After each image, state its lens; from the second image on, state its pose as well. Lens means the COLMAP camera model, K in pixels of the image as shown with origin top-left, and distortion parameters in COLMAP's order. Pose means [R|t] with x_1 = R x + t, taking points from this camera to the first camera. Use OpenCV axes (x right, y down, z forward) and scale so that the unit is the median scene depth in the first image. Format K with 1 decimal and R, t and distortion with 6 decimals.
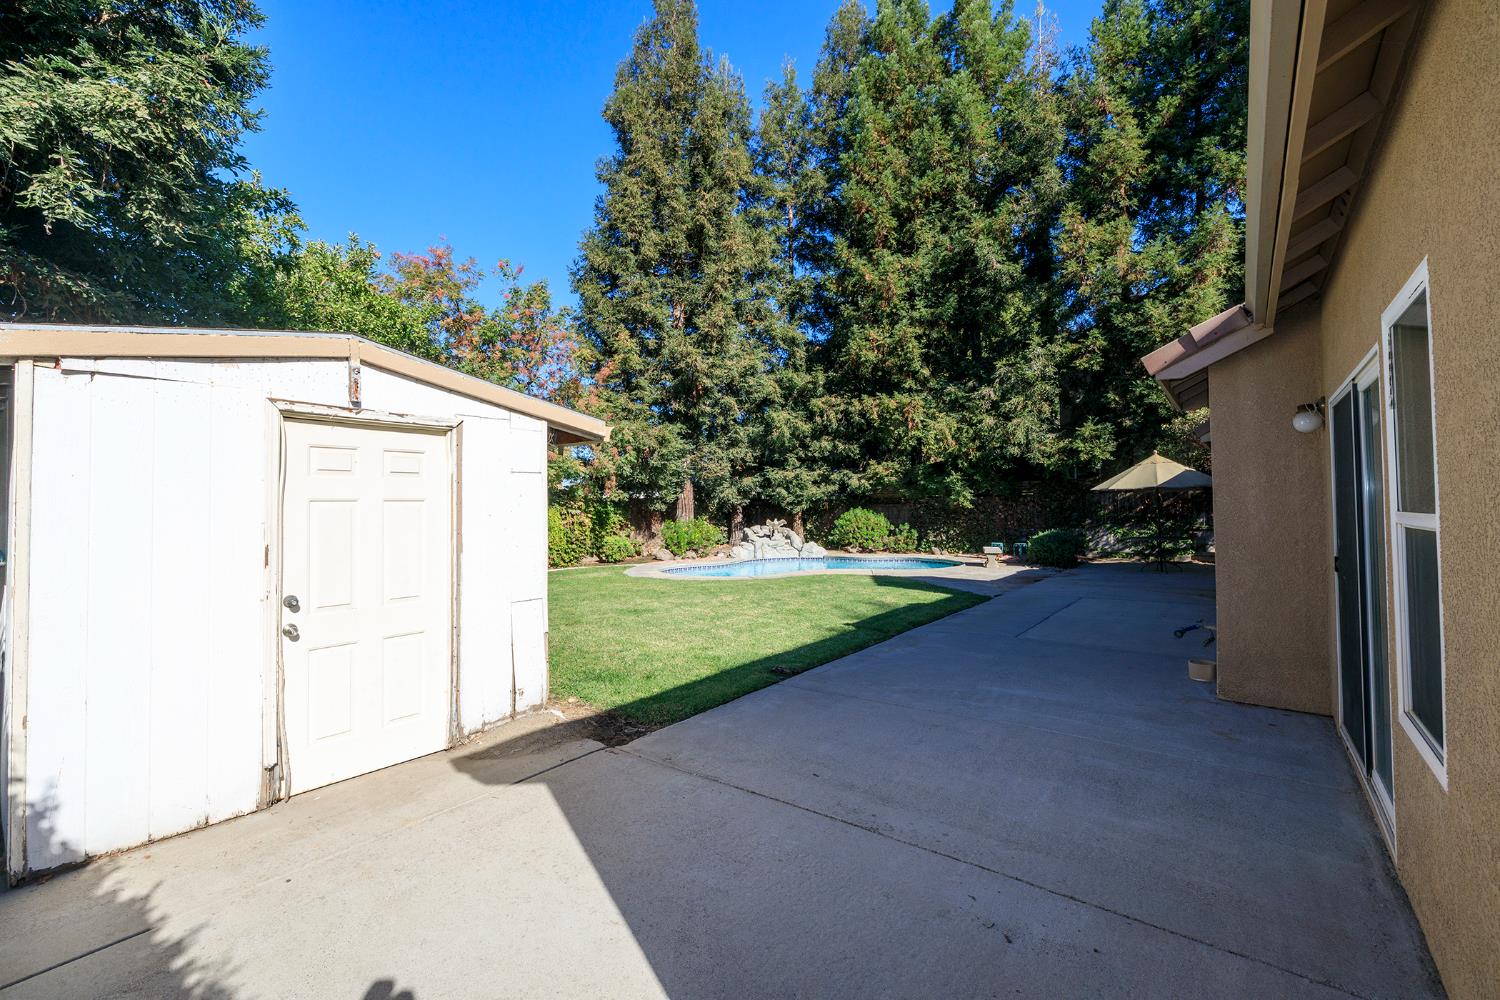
lens RADIAL K [[627.4, 0, 747.2], [0, 627.4, 494.2], [0, 0, 1]] dist [0.000342, -0.001068]
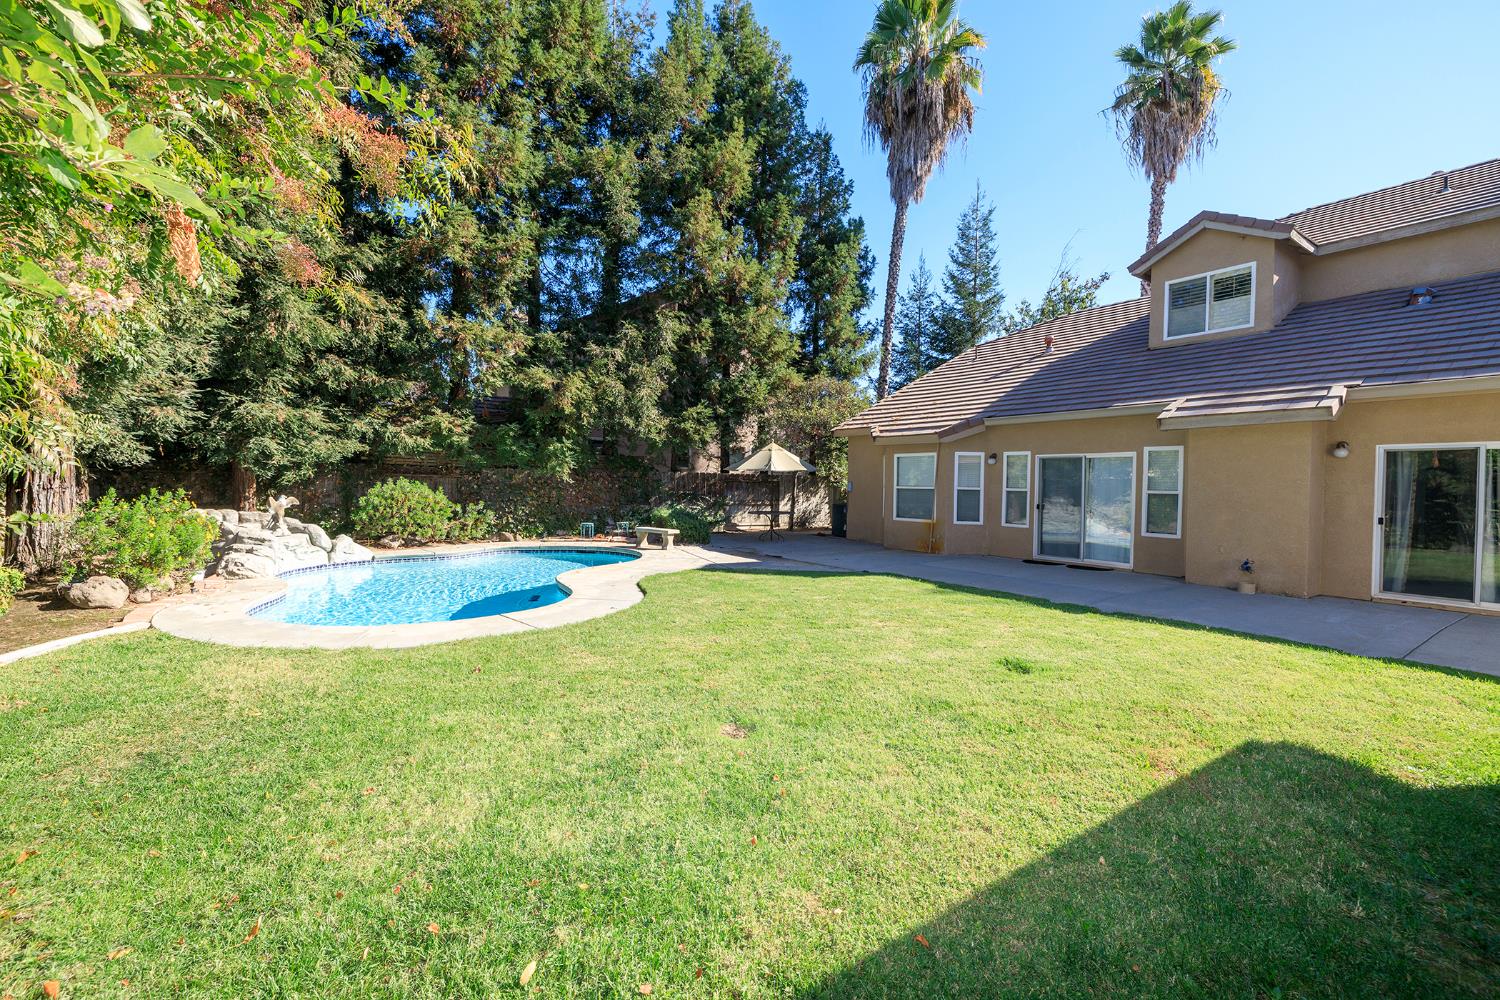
lens RADIAL K [[627.4, 0, 747.2], [0, 627.4, 495.5], [0, 0, 1]] dist [0.000342, -0.001068]
pose [[0.287306, -0.000152, 0.957839, -0.376630], [-0.041814, 0.999045, 0.012701, 0.017703], [-0.956926, -0.043700, 0.287025, 0.520566]]
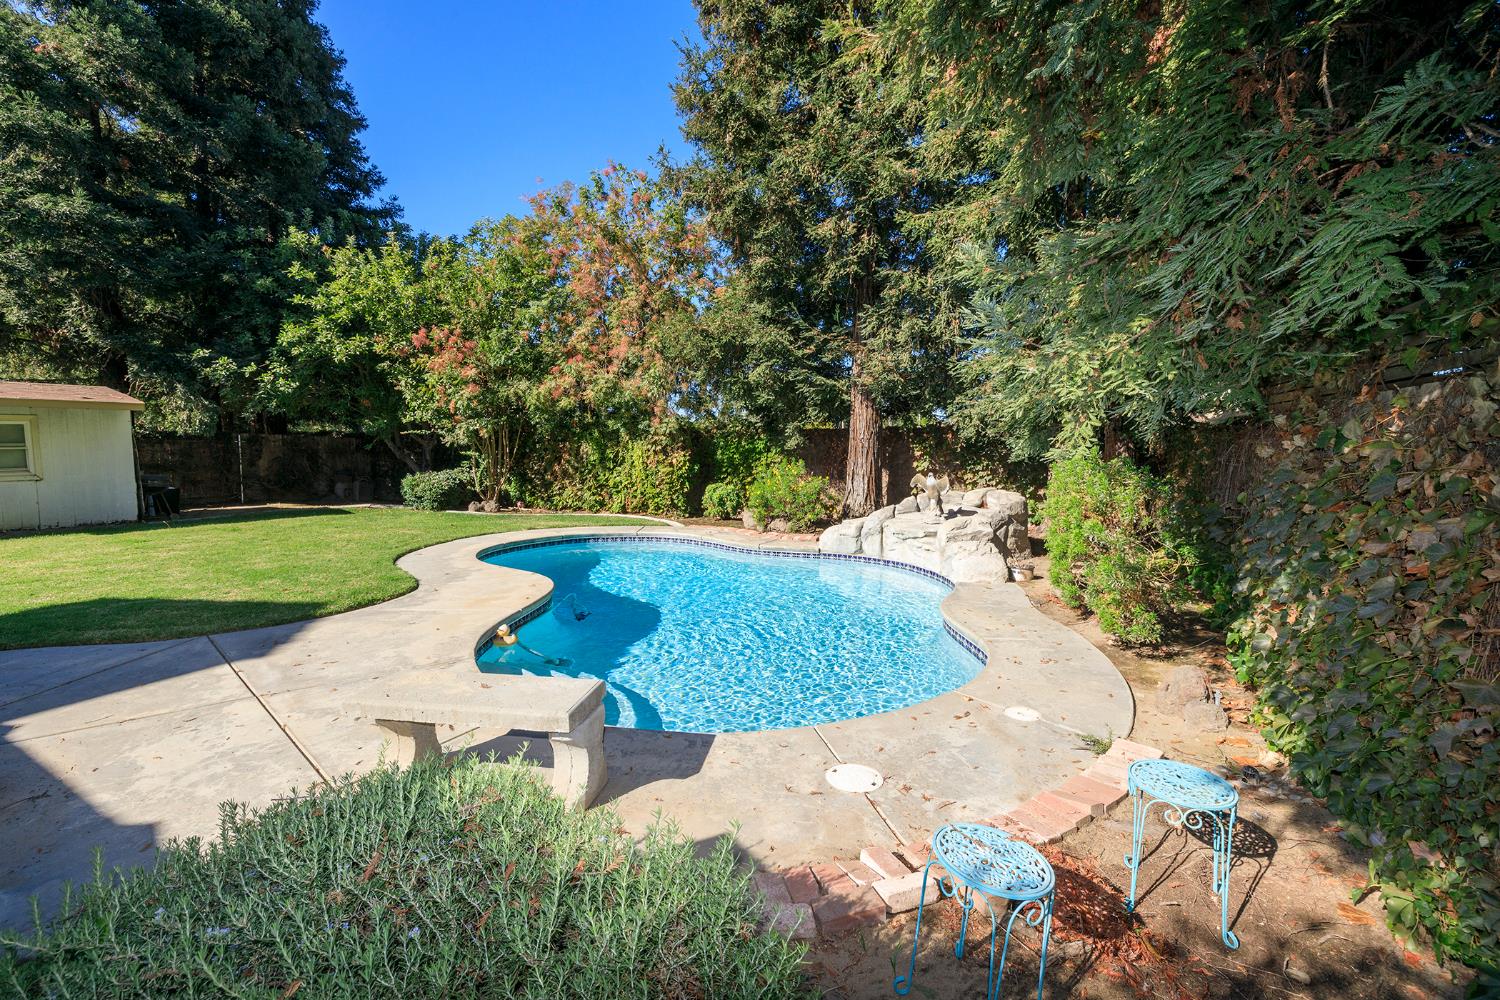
lens RADIAL K [[627.4, 0, 745.9], [0, 627.4, 496.8], [0, 0, 1]] dist [0.000342, -0.001068]
pose [[0.155197, 0.091543, -0.983633, 0.481039], [0.015417, 0.995352, 0.095066, 0.014206], [0.987763, -0.029918, 0.153065, 0.886344]]
